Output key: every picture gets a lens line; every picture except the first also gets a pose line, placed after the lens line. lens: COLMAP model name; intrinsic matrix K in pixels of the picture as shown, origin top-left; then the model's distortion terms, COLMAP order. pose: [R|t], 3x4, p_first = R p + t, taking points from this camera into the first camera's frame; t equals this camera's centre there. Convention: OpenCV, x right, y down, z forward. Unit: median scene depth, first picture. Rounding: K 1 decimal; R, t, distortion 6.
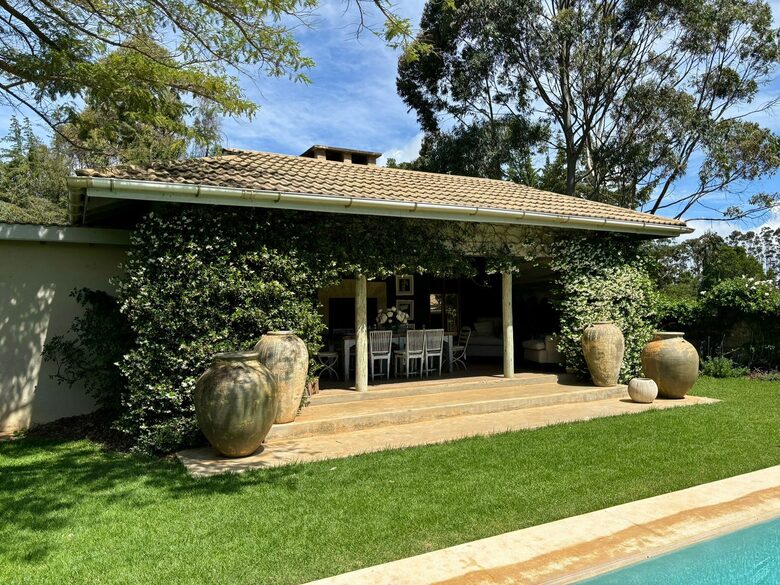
lens RADIAL K [[601.5, 0, 390.0], [0, 601.5, 292.5], [0, 0, 1]] dist [0.024415, -0.000971]
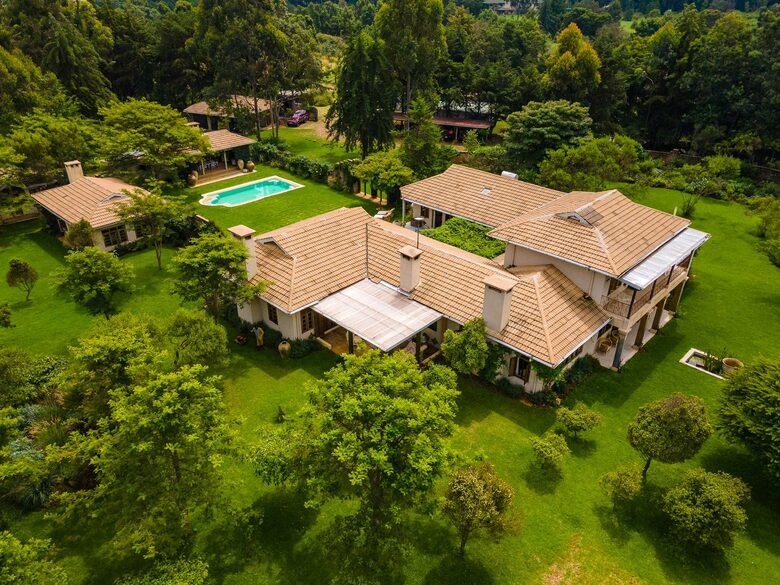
lens RADIAL K [[564.5, 0, 390.0], [0, 564.5, 292.5], [0, 0, 1]] dist [0.034354, 0.008097]
pose [[0.956826, -0.113977, 0.267383, 0.086072], [-0.040378, 0.858870, 0.510600, -1.991719], [-0.287844, -0.499351, 0.817187, -5.409039]]
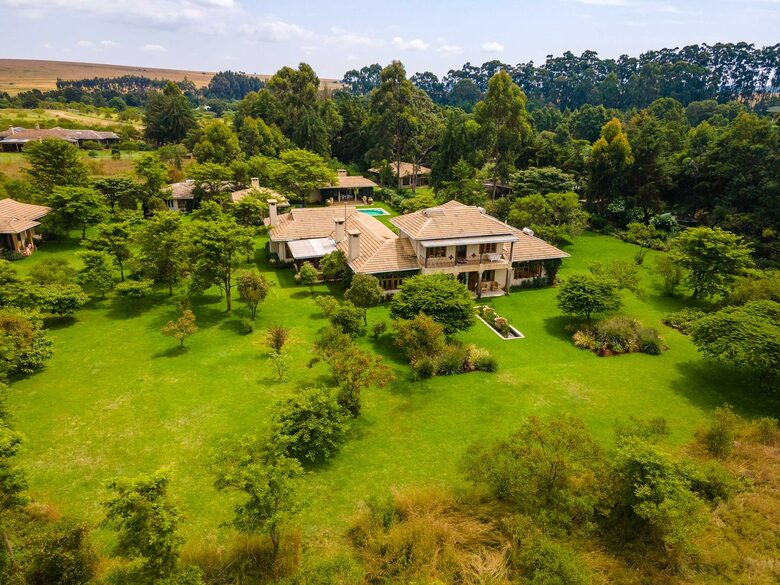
lens RADIAL K [[564.5, 0, 390.0], [0, 564.5, 292.5], [0, 0, 1]] dist [0.034354, 0.008097]
pose [[0.978800, 0.105897, -0.175319, 2.609289], [-0.030348, 0.921504, 0.387181, -2.148394], [0.202559, -0.373652, 0.905182, -8.100475]]
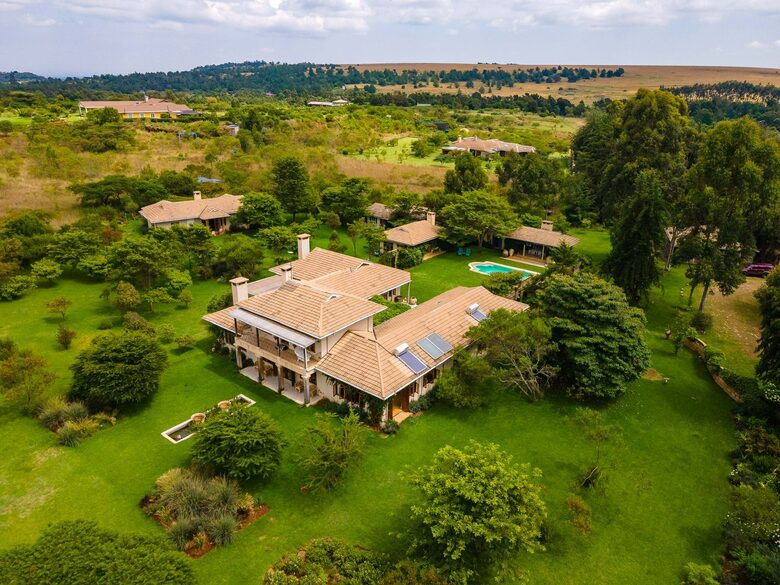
lens RADIAL K [[564.5, 0, 390.0], [0, 564.5, 292.5], [0, 0, 1]] dist [0.034354, 0.008097]
pose [[0.368564, 0.361914, -0.856259, 6.441664], [0.011444, 0.919266, 0.393471, -2.611062], [0.929532, -0.154818, 0.334667, -3.731815]]
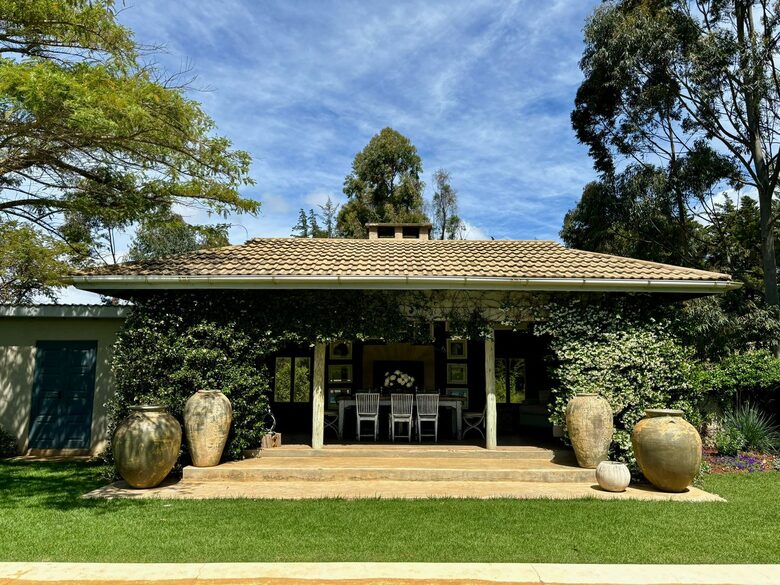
lens RADIAL K [[601.5, 0, 390.0], [0, 601.5, 292.5], [0, 0, 1]] dist [0.024415, -0.000971]
pose [[0.875074, -0.039234, -0.482396, 0.534723], [-0.007256, 0.995533, -0.094130, -0.014022], [0.483934, 0.085871, 0.870881, 0.073343]]
